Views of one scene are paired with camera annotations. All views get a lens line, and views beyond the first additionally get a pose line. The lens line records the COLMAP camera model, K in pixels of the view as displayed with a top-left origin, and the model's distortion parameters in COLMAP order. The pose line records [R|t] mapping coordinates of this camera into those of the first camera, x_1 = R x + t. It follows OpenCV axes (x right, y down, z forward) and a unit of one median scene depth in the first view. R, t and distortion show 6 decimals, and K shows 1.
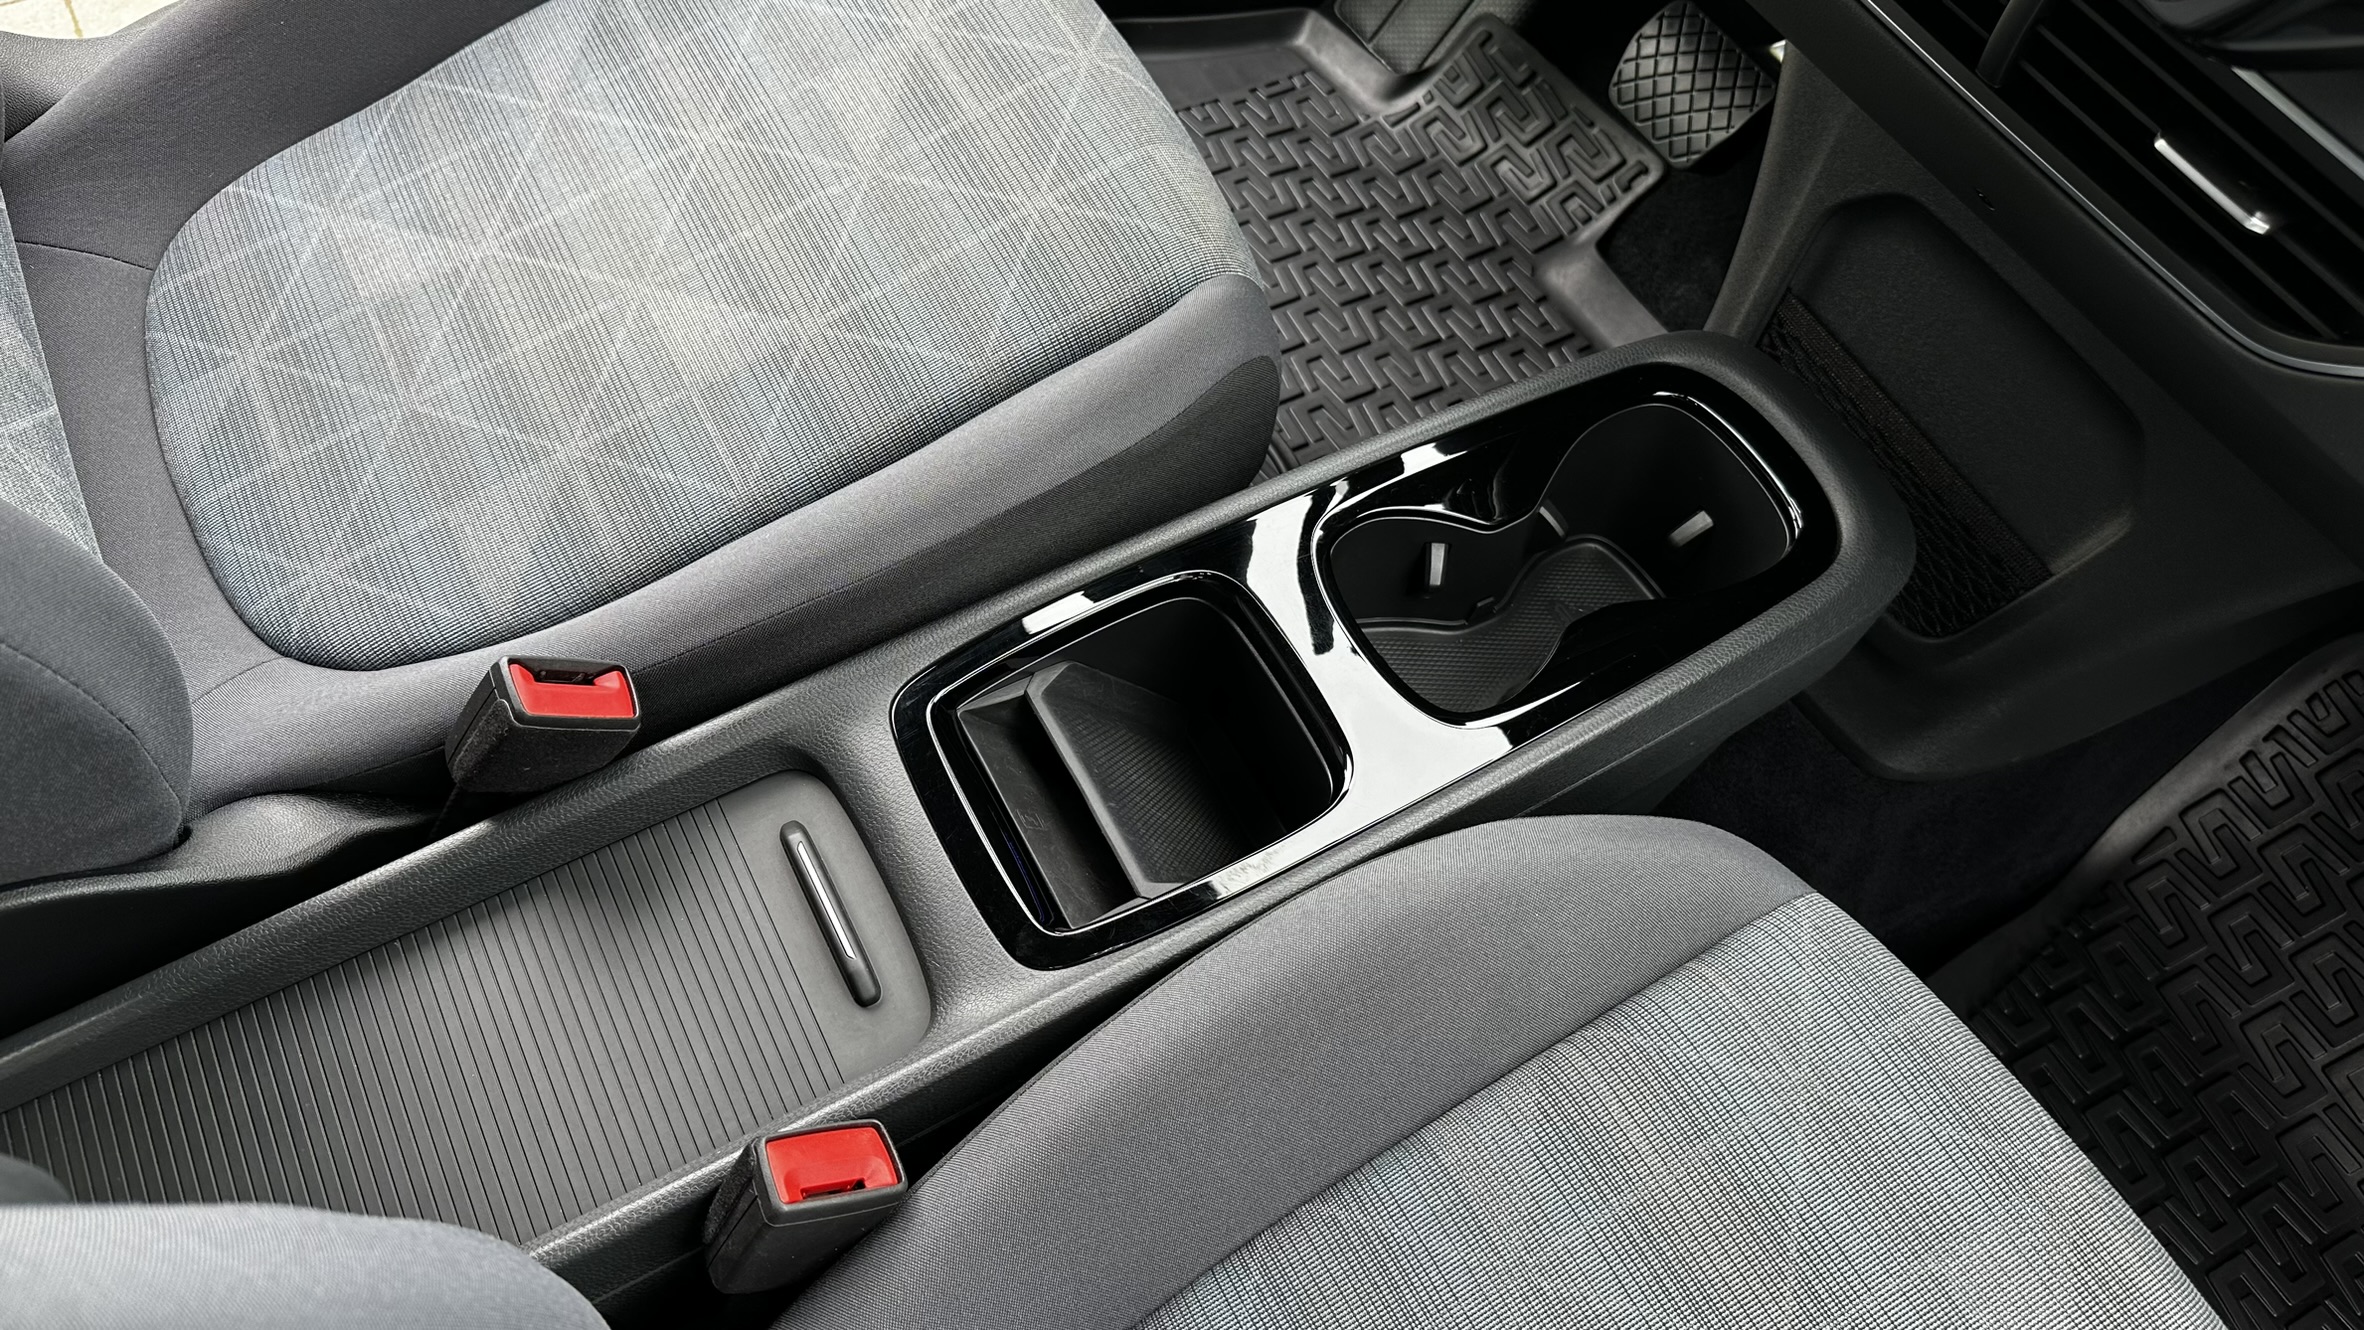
lens RADIAL K [[1676.4, 0, 1176.9], [0, 1676.4, 672.5], [0, 0, 1]] dist [0.086824, -0.138759]
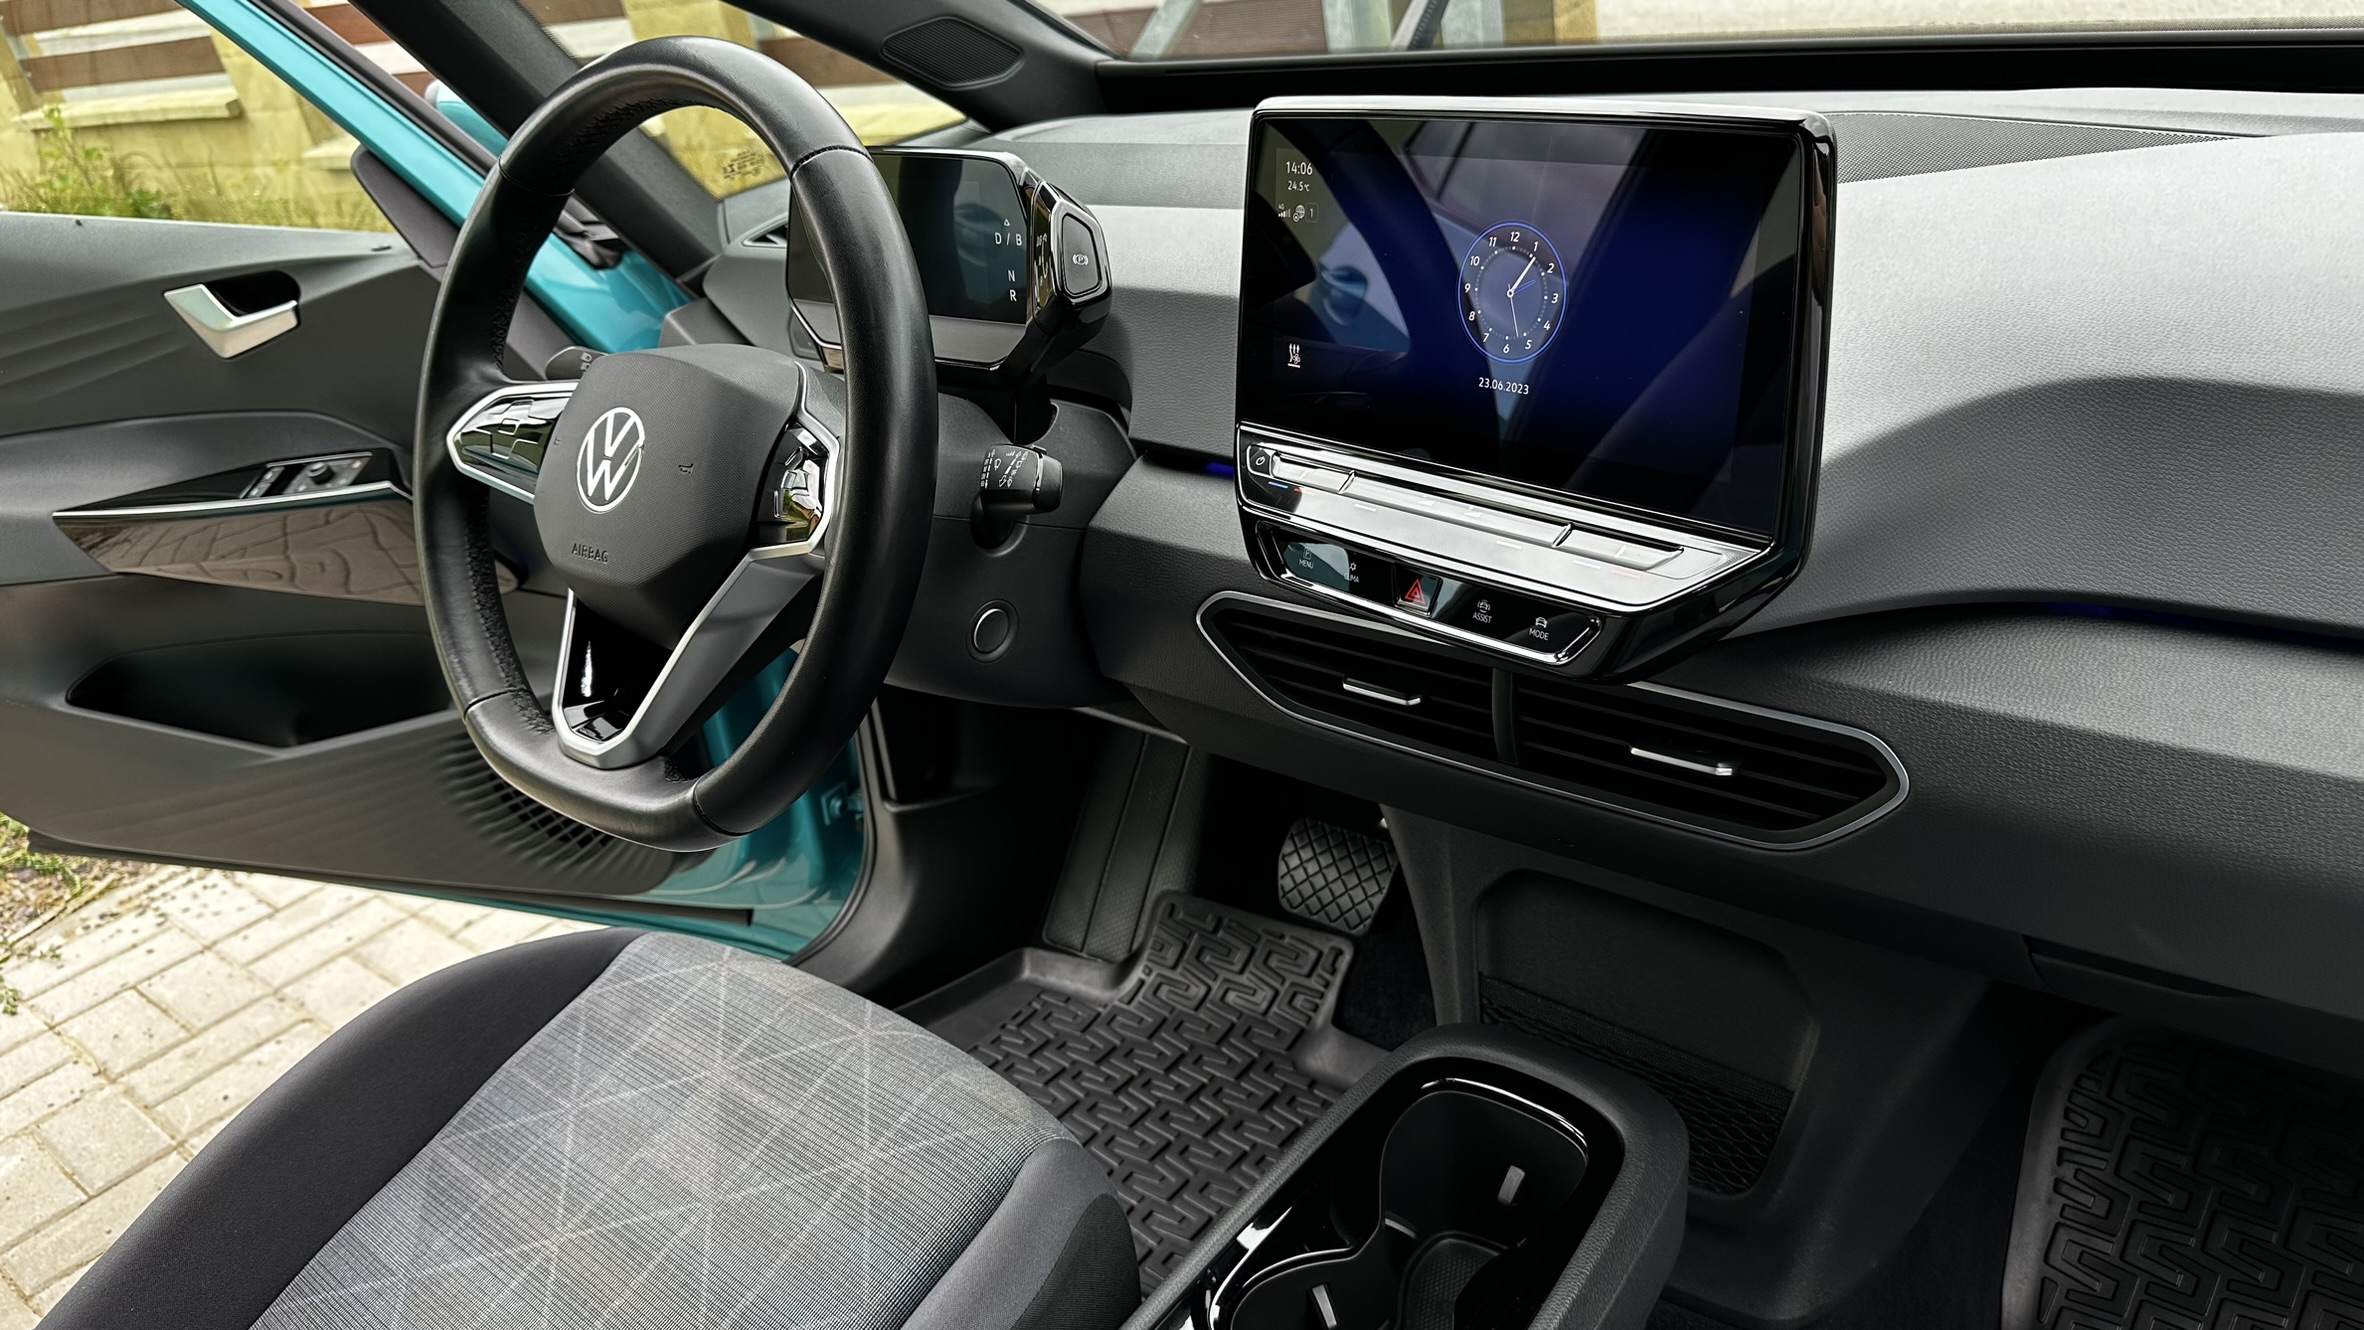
lens RADIAL K [[1665.0, 0, 1196.6], [0, 1665.0, 672.7], [0, 0, 1]] dist [0.083191, -0.153338]
pose [[0.907108, -0.347388, 0.237649, -0.024630], [0.420430, 0.774492, -0.472653, 0.065604], [-0.019864, 0.528662, 0.848600, -0.093428]]
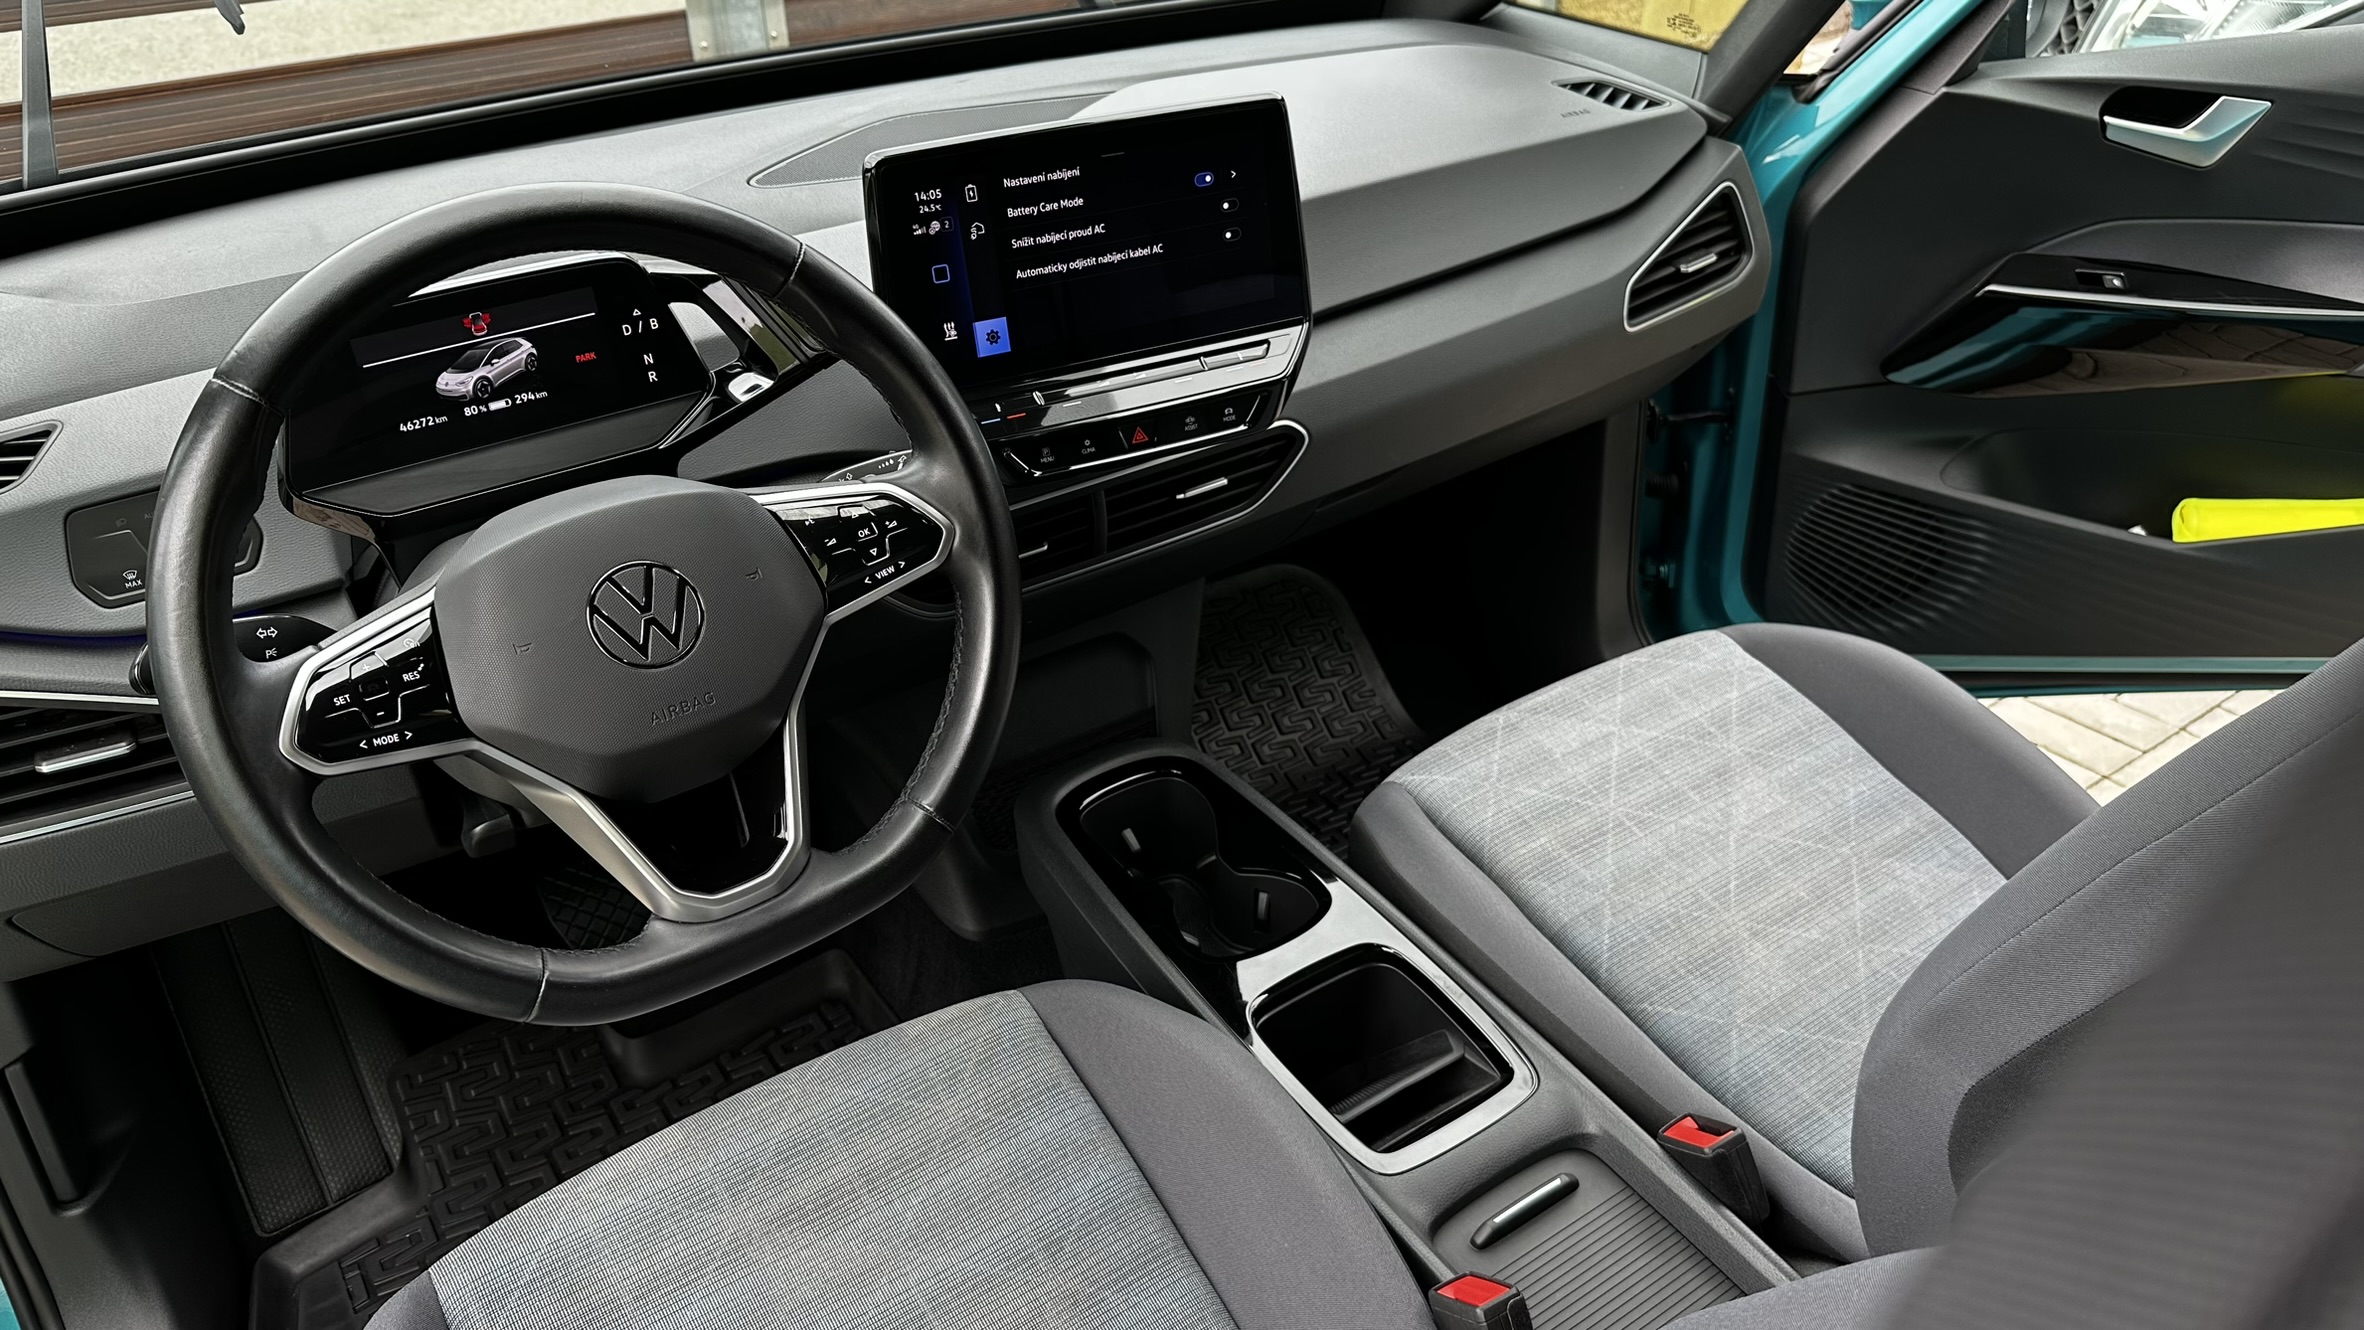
lens RADIAL K [[1664.9, 0, 1169.4], [0, 1664.9, 647.0], [0, 0, 1]] dist [0.091800, -0.152606]
pose [[-0.098029, -0.596873, 0.796325, -0.627511], [0.855393, 0.358420, 0.373948, -0.514783], [-0.508618, 0.717828, 0.475426, 0.039657]]
